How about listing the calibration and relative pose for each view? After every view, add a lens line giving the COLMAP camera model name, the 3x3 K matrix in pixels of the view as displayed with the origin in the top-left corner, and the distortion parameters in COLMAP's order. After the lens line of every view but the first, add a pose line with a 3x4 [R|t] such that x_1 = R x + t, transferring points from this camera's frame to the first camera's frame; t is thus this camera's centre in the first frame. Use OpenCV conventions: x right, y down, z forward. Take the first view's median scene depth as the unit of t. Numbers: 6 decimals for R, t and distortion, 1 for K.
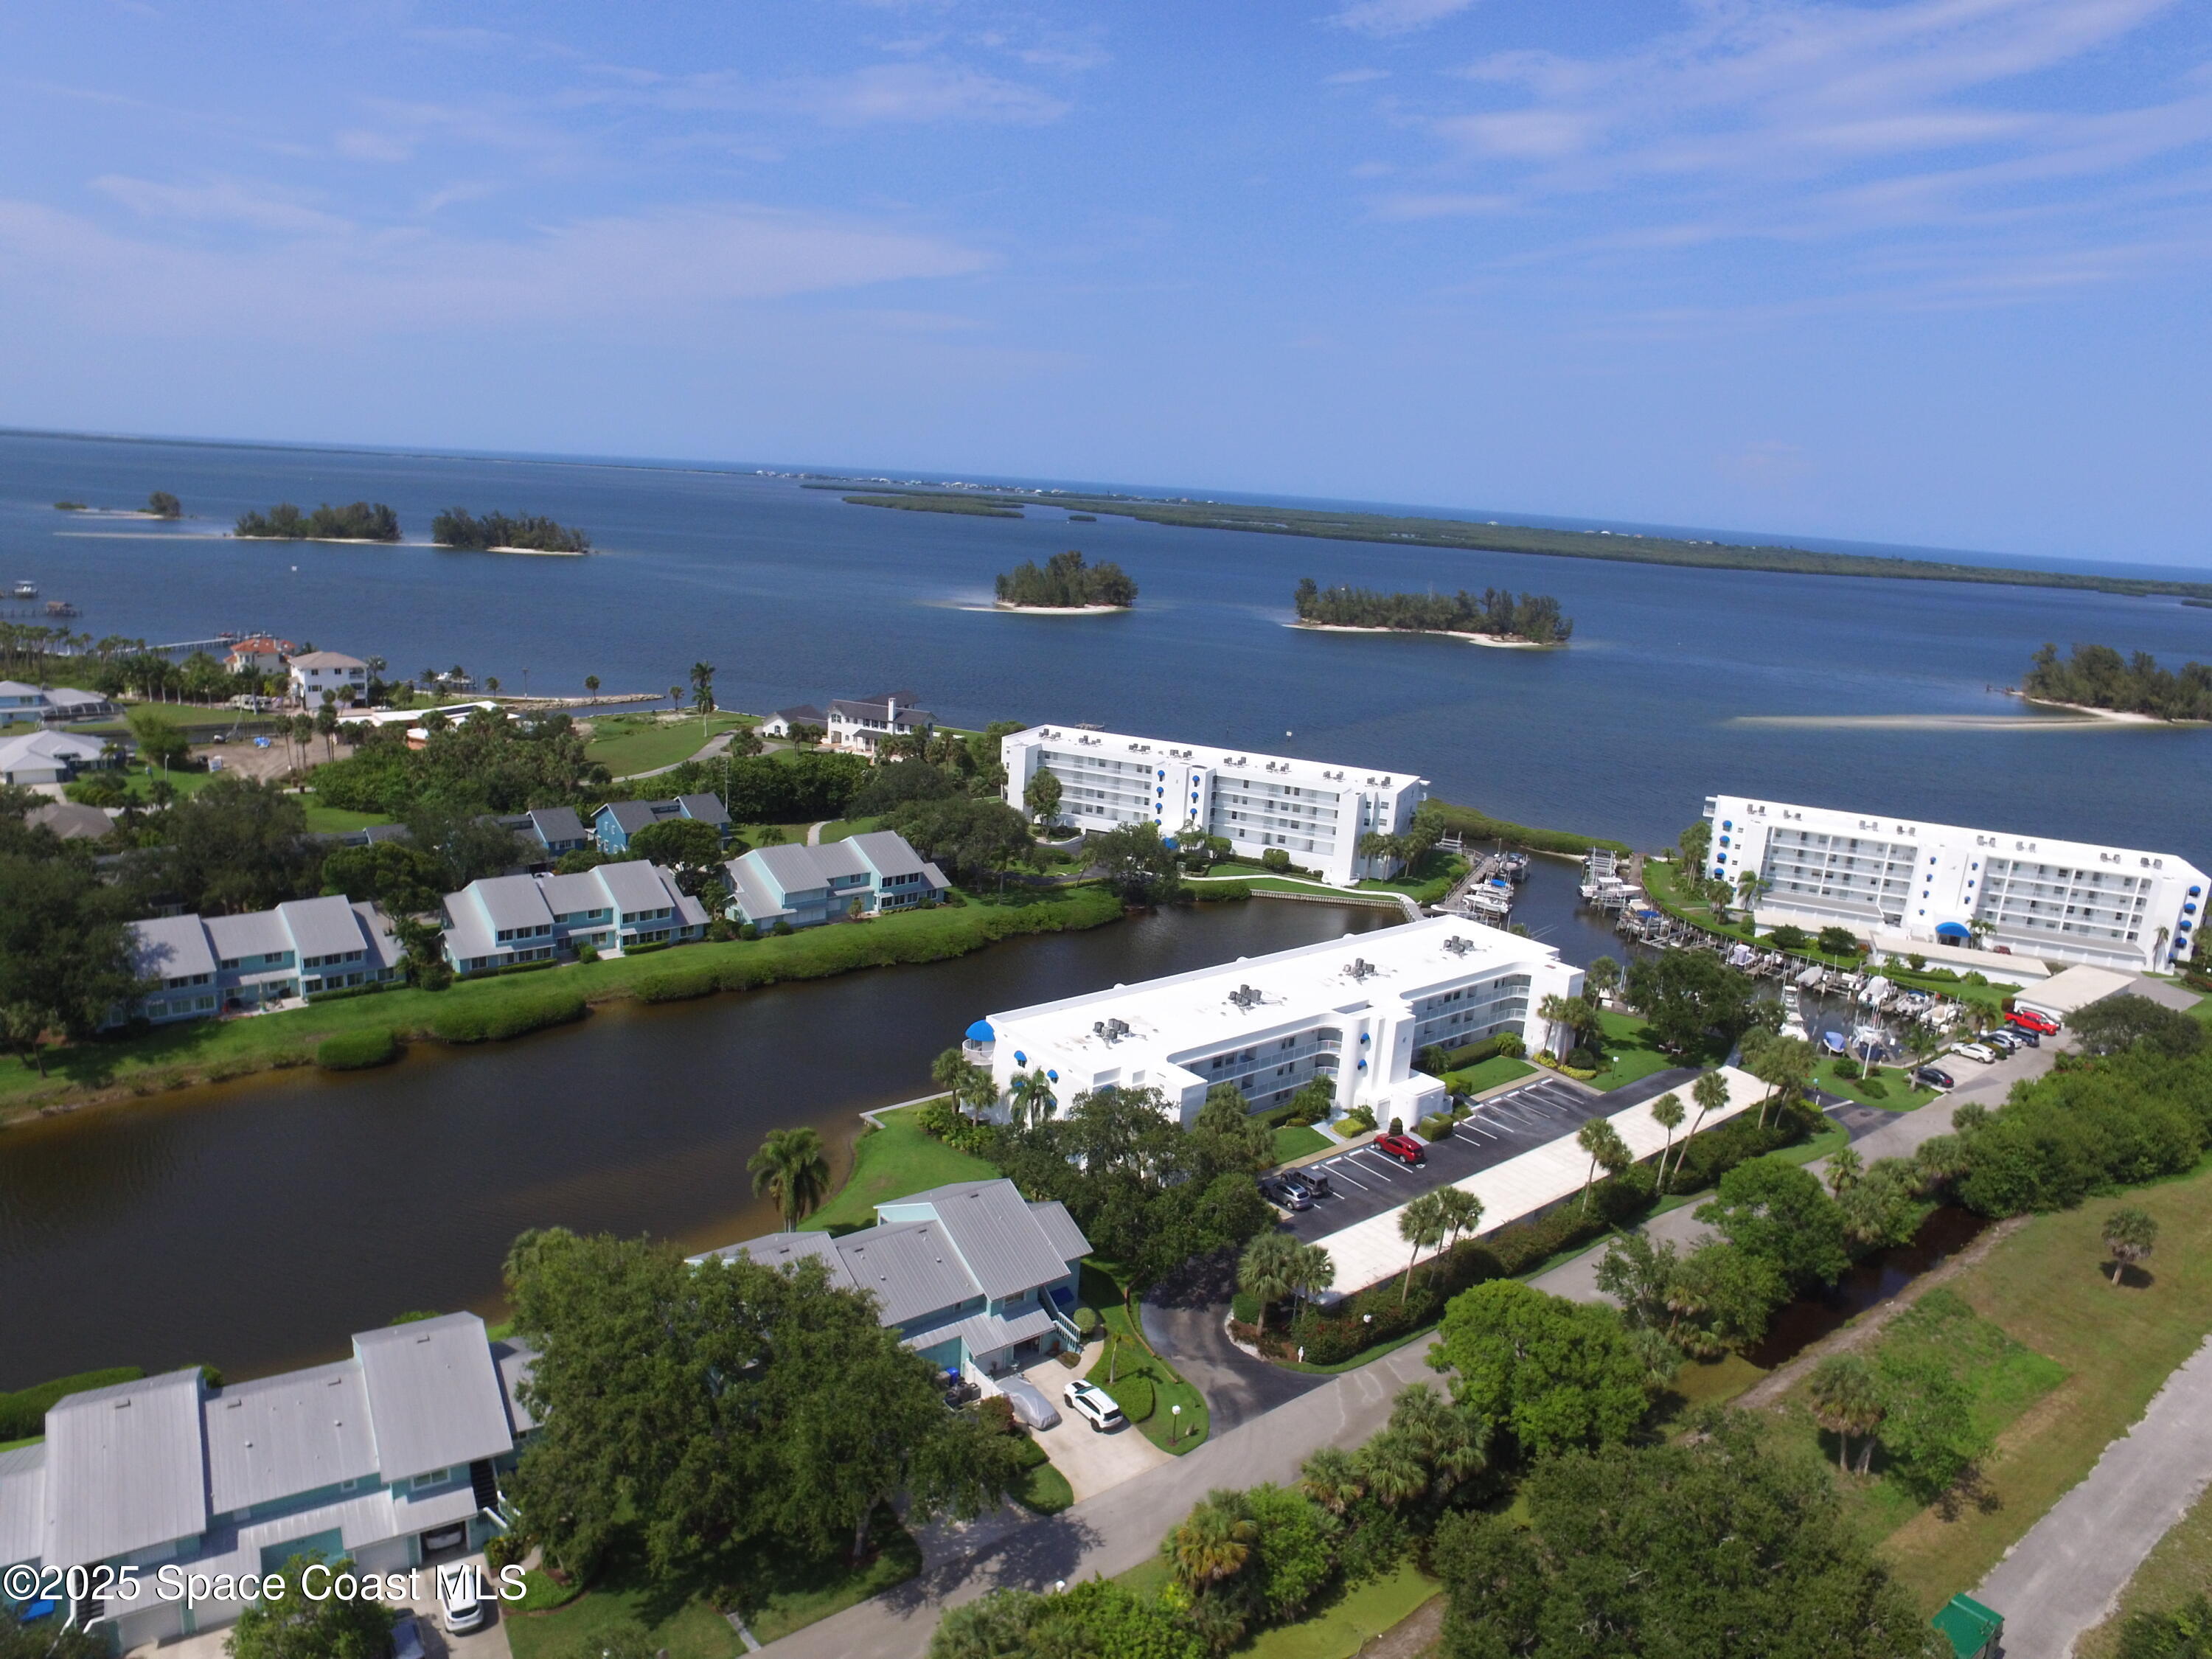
lens RADIAL K [[1477.9, 0, 1109.6], [0, 1477.9, 845.8], [0, 0, 1]] dist [-0.132183, 0.095034]
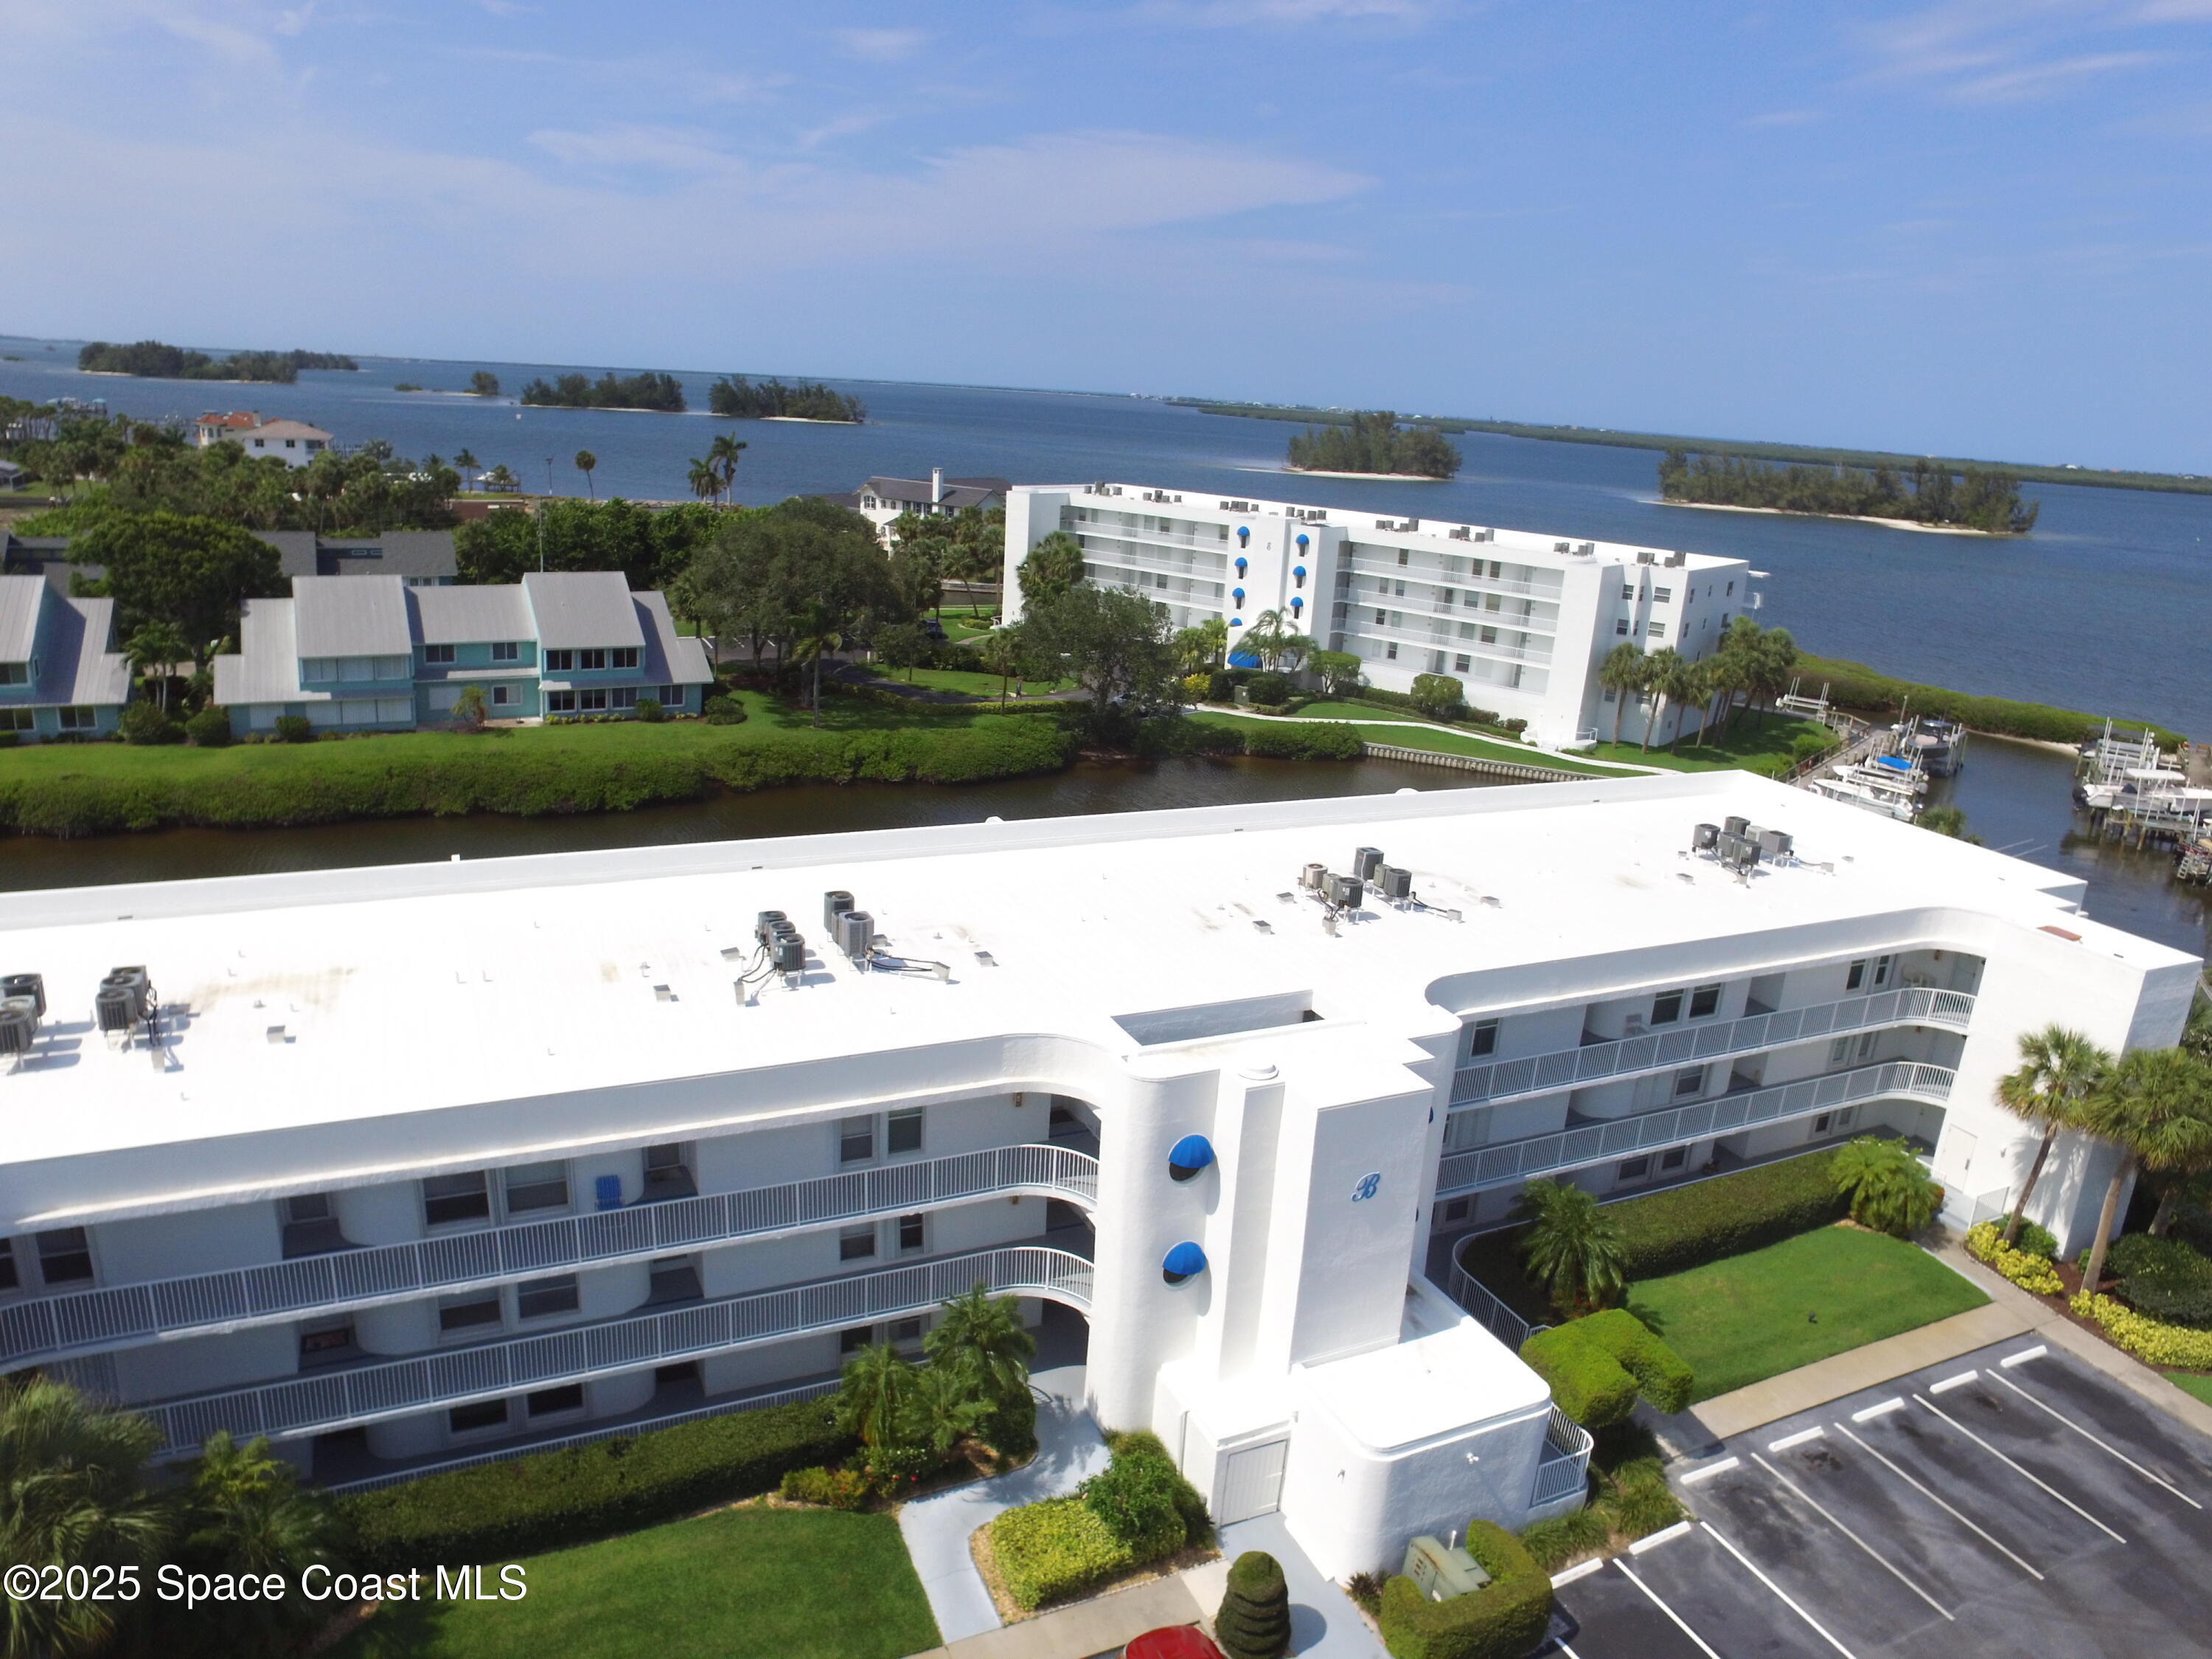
lens RADIAL K [[1478.3, 0, 1095.8], [0, 1478.3, 837.9], [0, 0, 1]] dist [-0.117631, 0.079669]
pose [[0.965508, 0.068107, -0.251306, 0.144080], [-0.058738, 0.997276, 0.044606, 0.048188], [0.253660, -0.028306, 0.966879, 0.522574]]
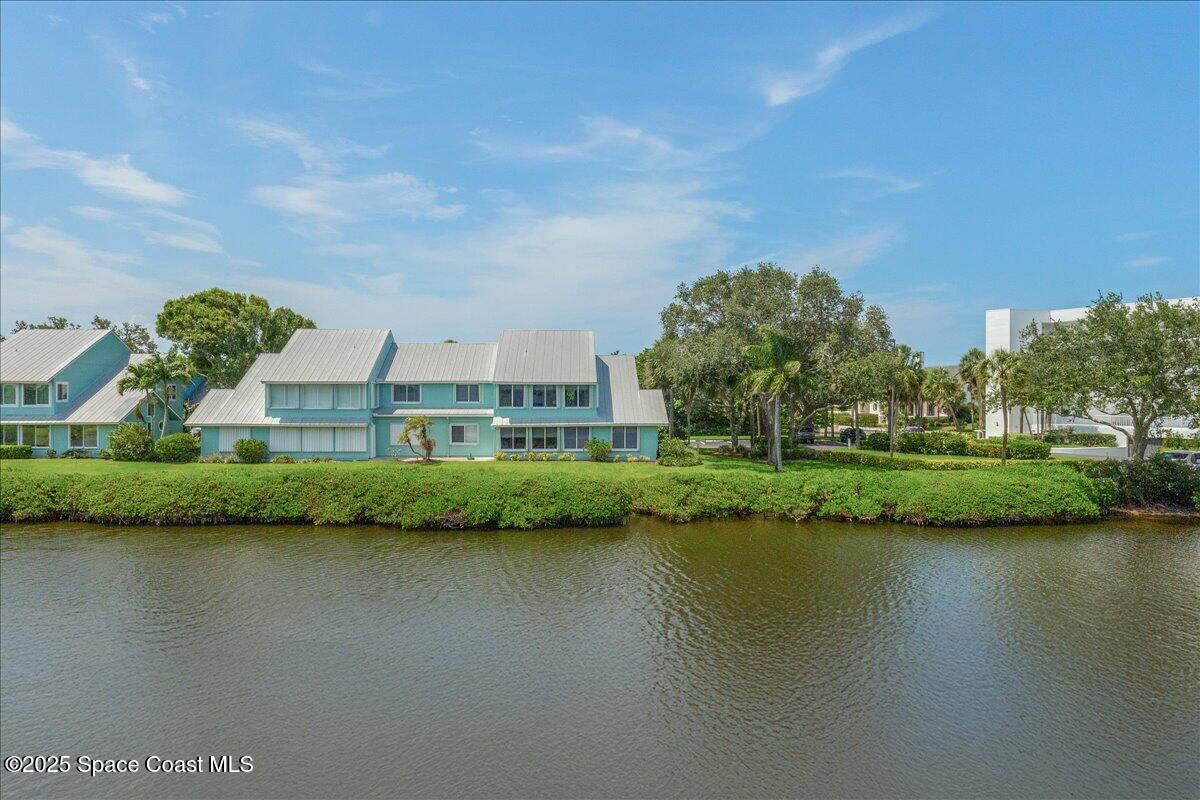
lens RADIAL K [[854.5, 0, 593.5], [0, 854.5, 405.7], [0, 0, 1]] dist [0.008896, -0.008412]
pose [[0.762268, -0.051614, -0.645200, 0.052873], [-0.106821, 0.973115, -0.204049, 0.077715], [0.638386, 0.224461, 0.736261, 0.747212]]
